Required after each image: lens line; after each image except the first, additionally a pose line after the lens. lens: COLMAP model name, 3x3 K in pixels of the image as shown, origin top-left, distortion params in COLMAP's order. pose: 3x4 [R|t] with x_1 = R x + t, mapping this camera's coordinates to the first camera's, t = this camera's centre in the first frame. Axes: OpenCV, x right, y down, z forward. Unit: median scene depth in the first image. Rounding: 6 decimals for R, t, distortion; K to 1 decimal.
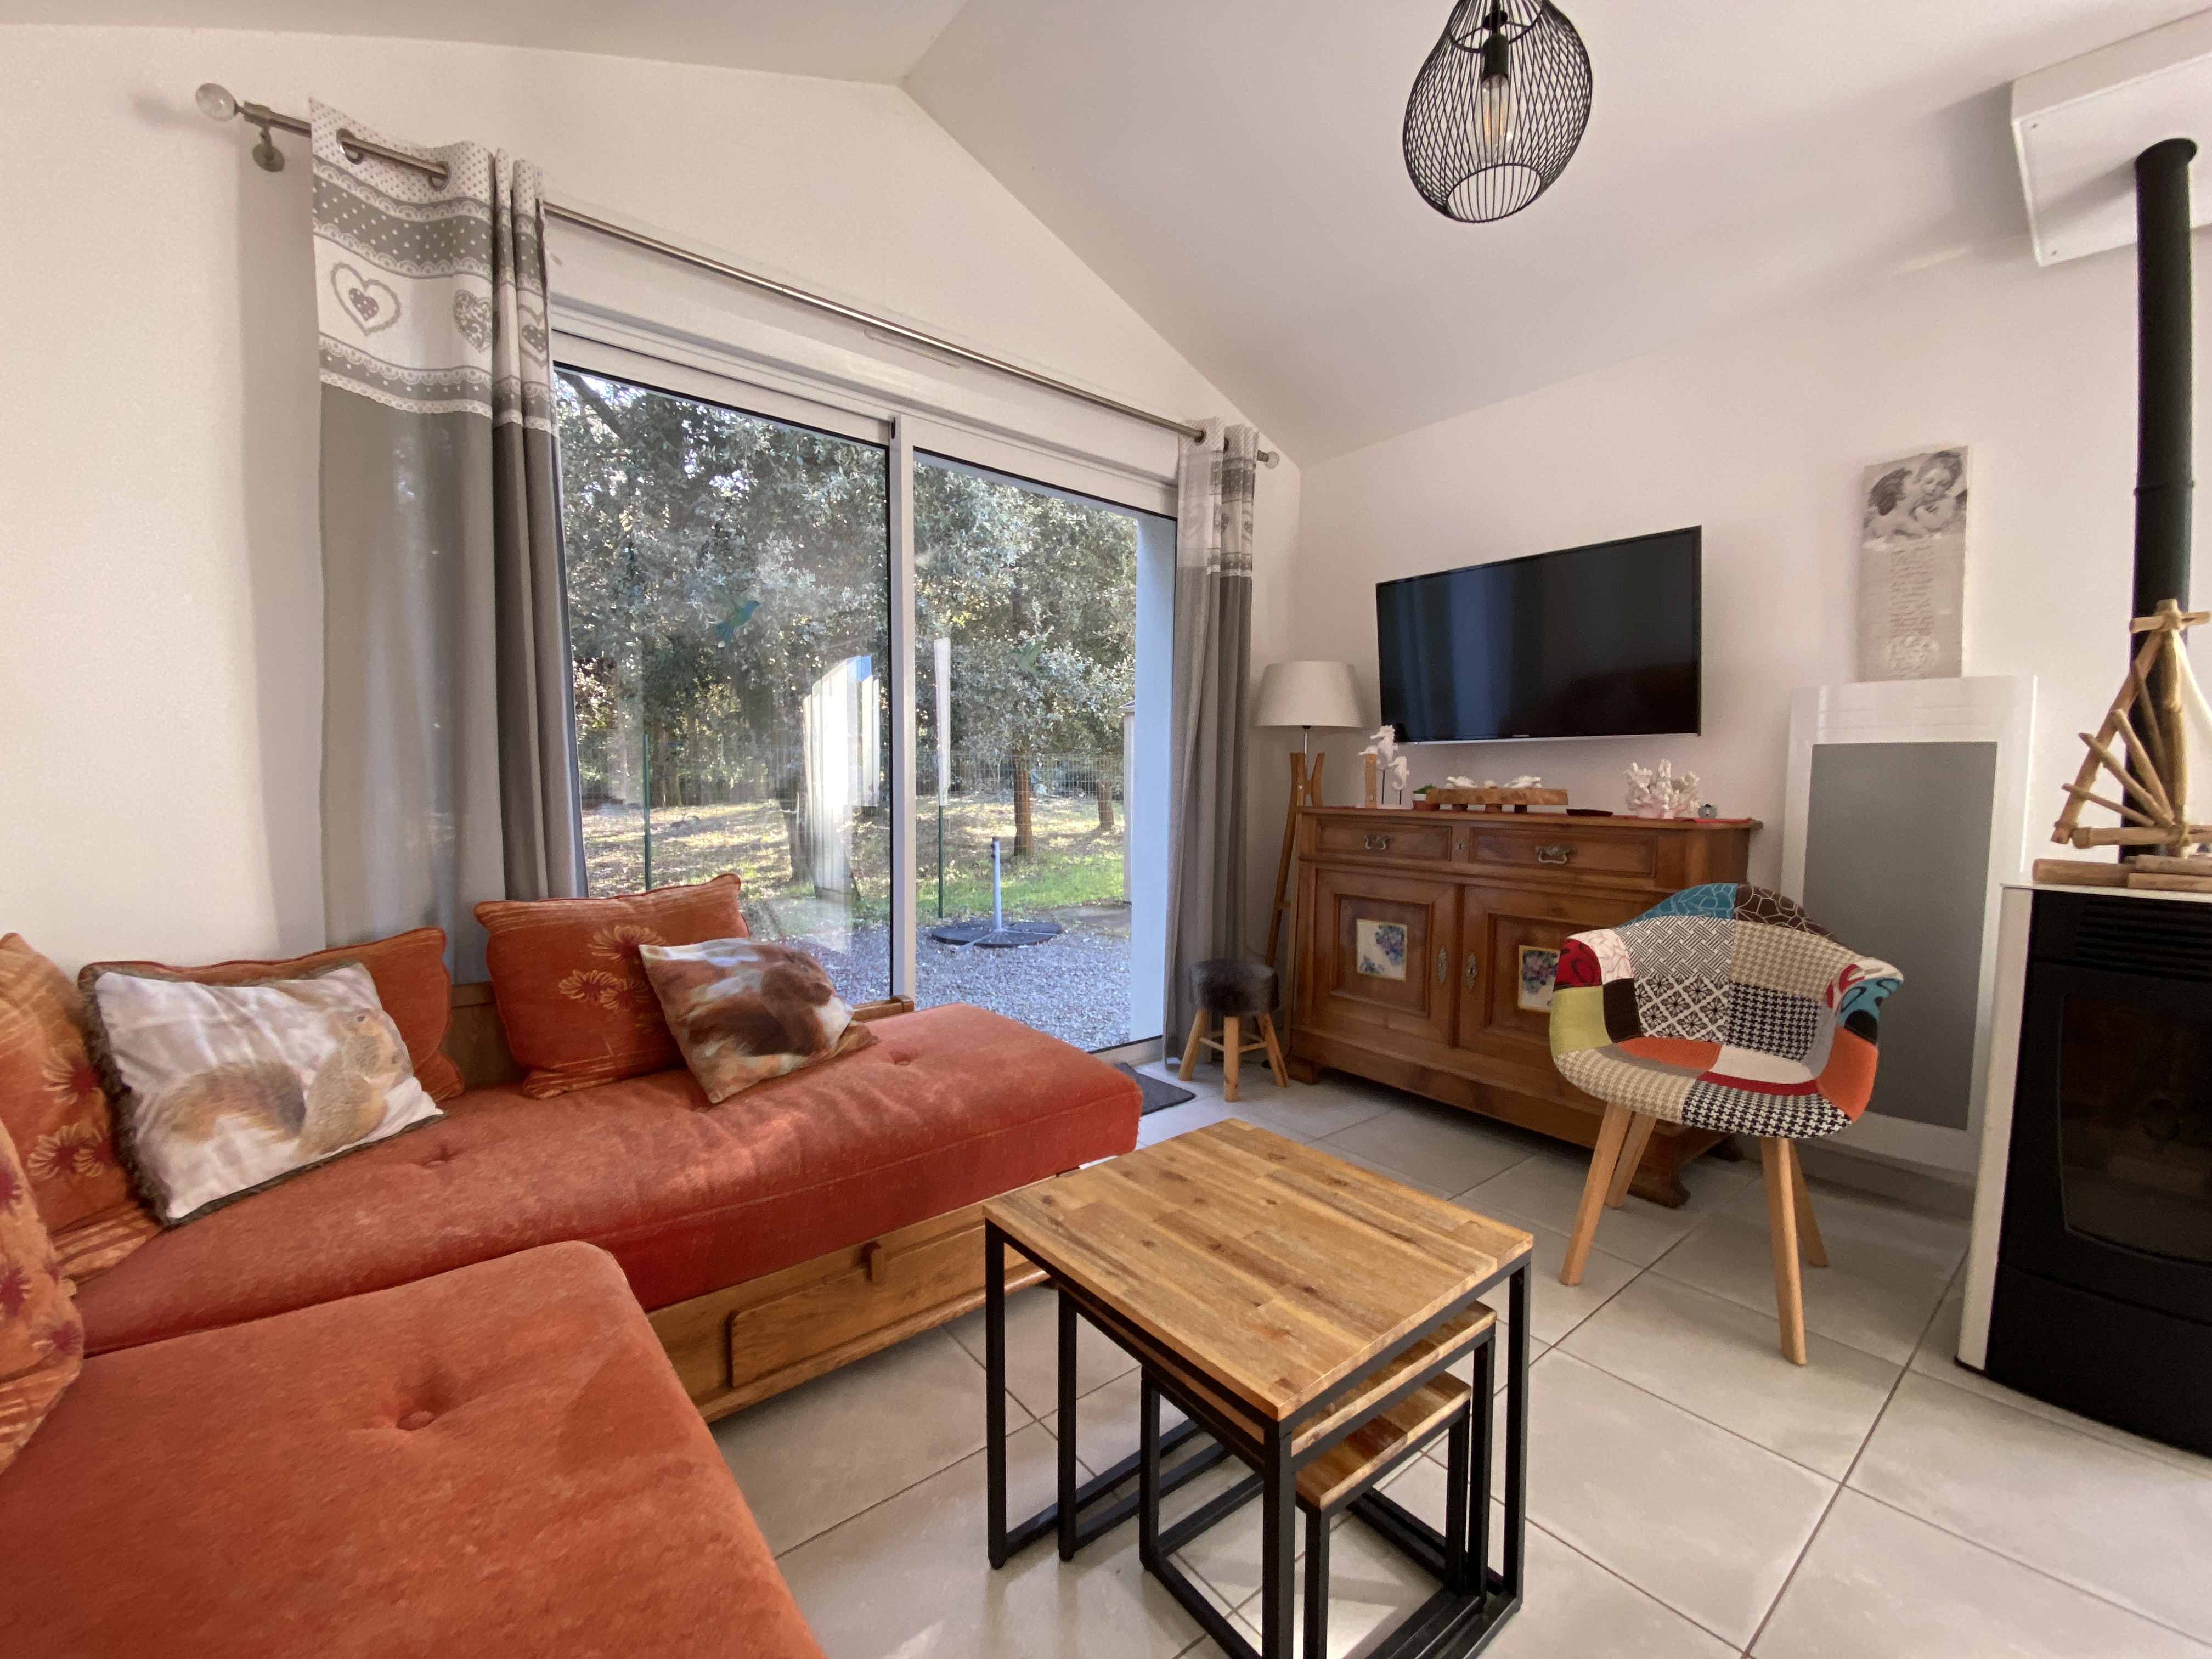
lens RADIAL K [[901.5, 0, 1093.8], [0, 901.5, 831.9], [0, 0, 1]] dist [0.015772, -0.018911]
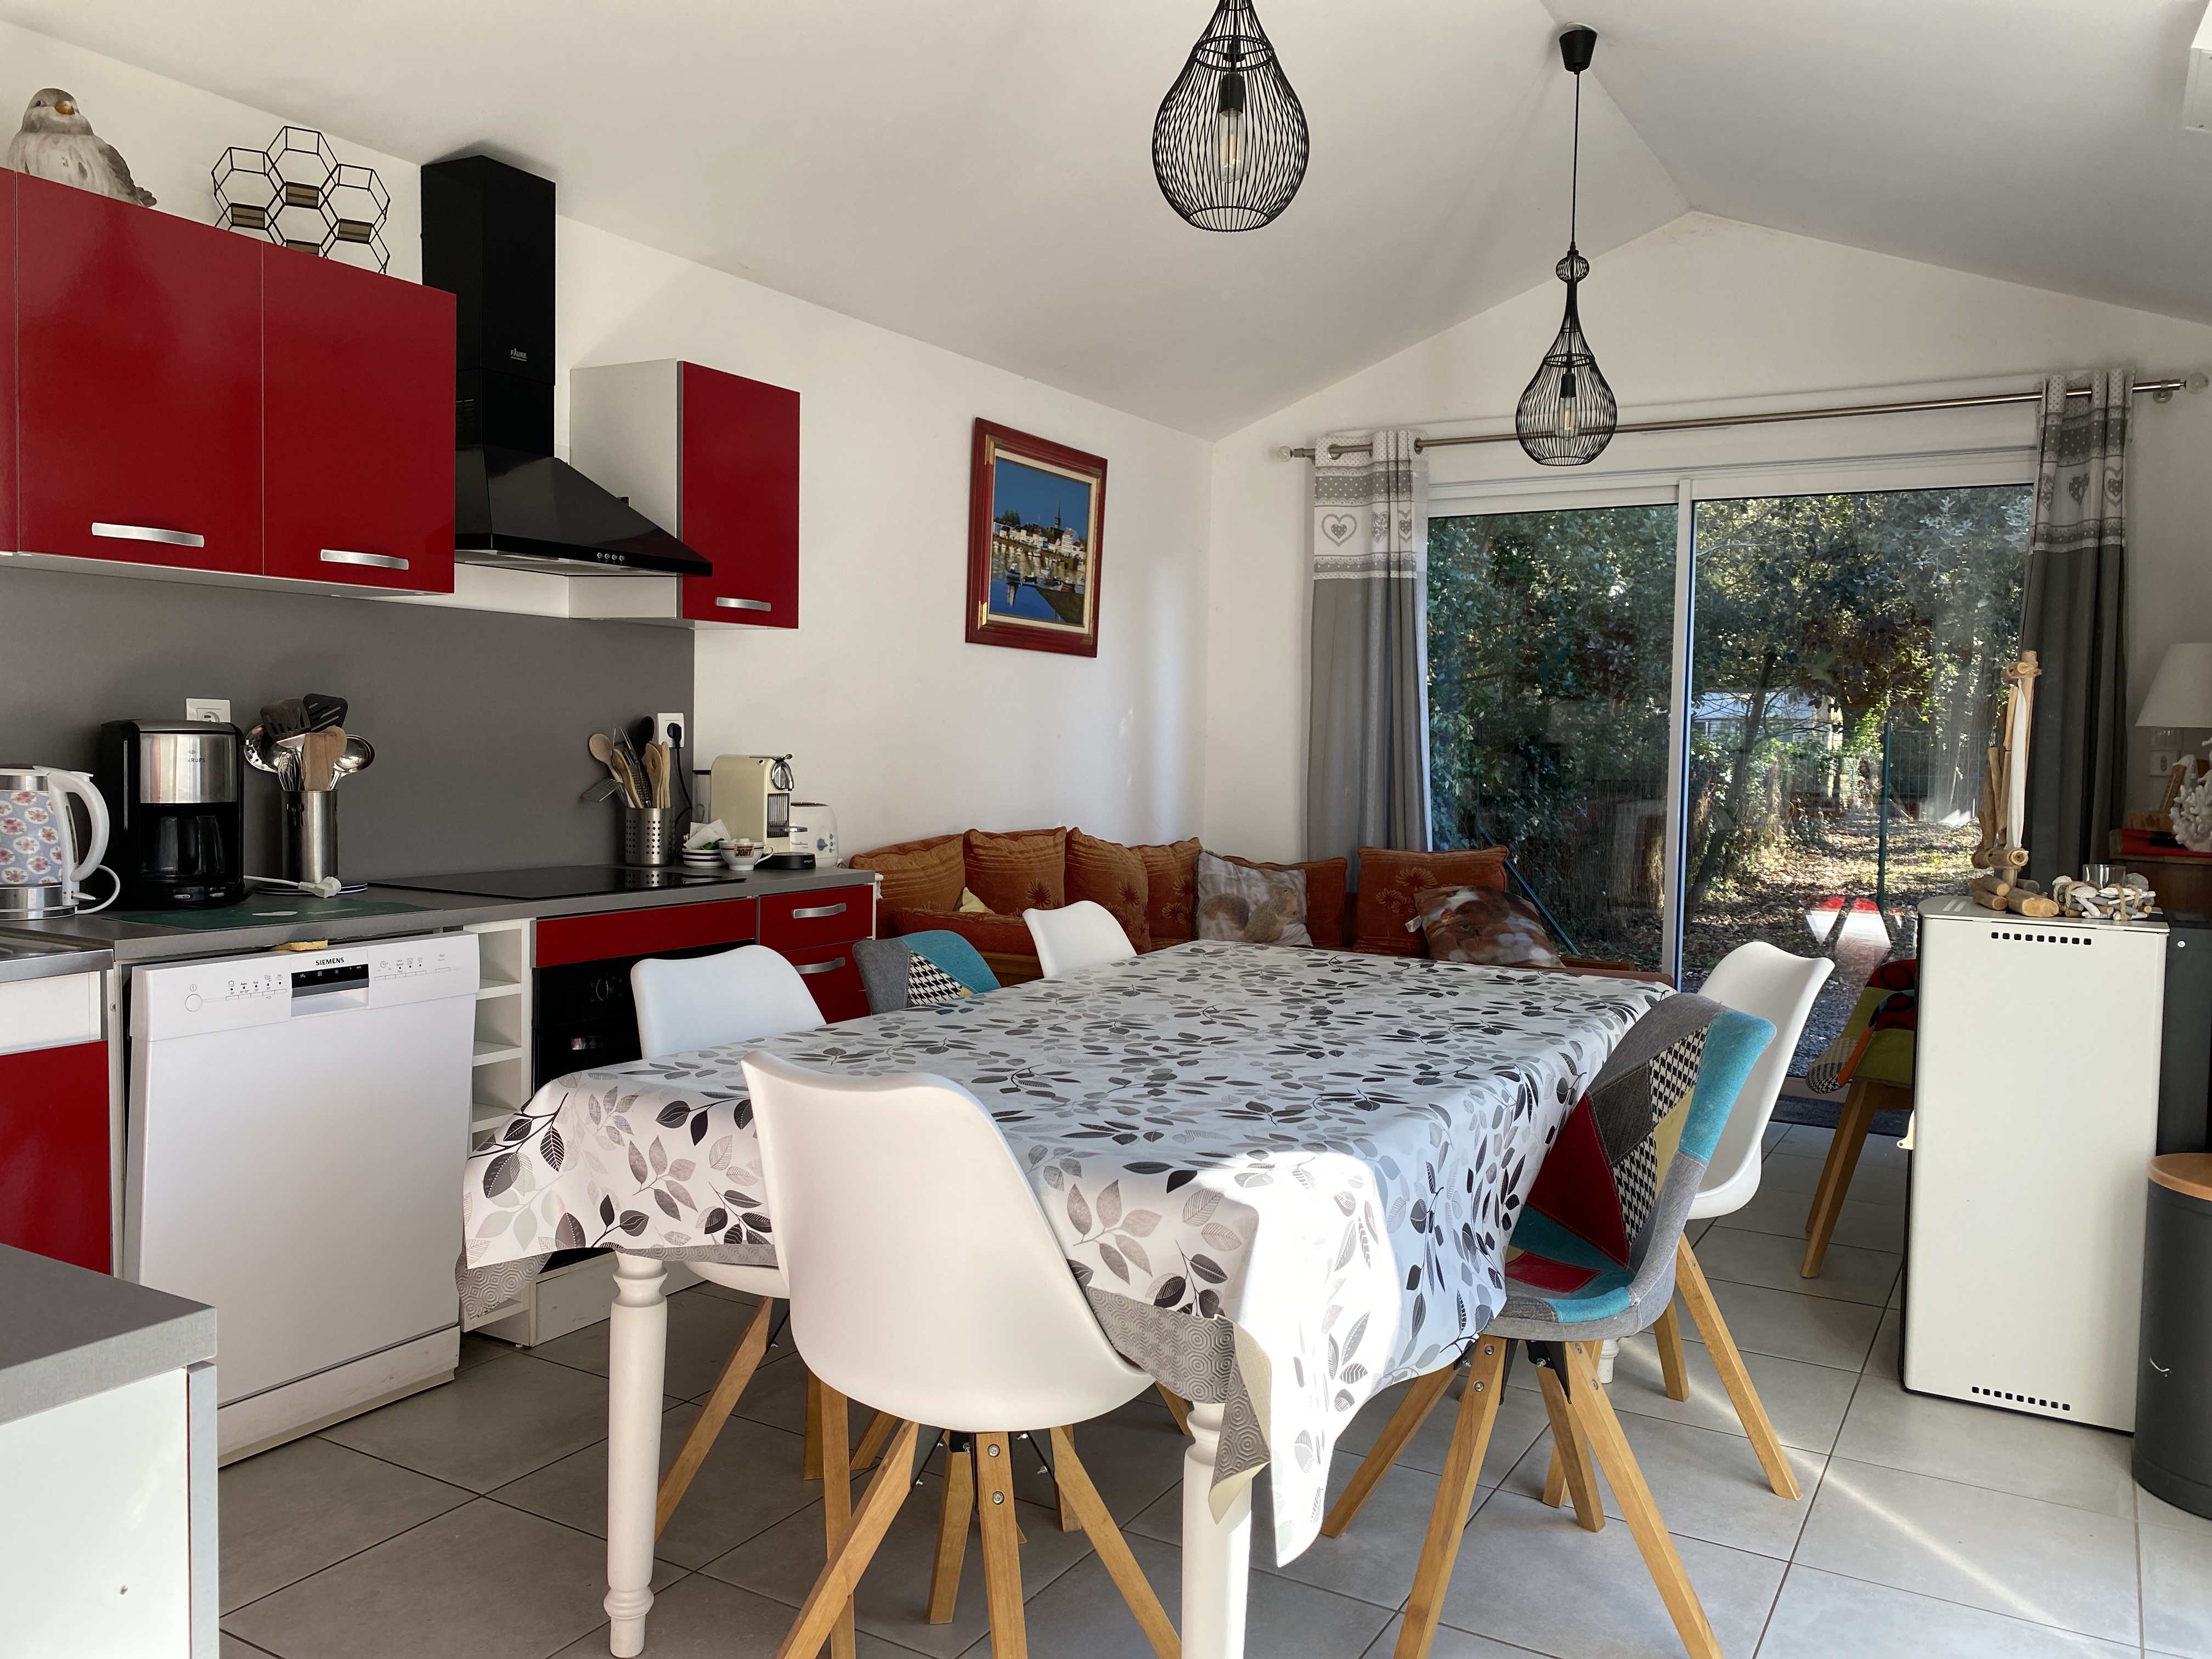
lens RADIAL K [[1669.8, 0, 1111.5], [0, 1669.8, 827.1], [0, 0, 1]] dist [-0.009821, 0.013126]
pose [[0.358290, 0.047189, -0.932417, 2.417565], [-0.069680, 0.997288, 0.023698, -0.005232], [0.931006, 0.056480, 0.360607, -0.718162]]
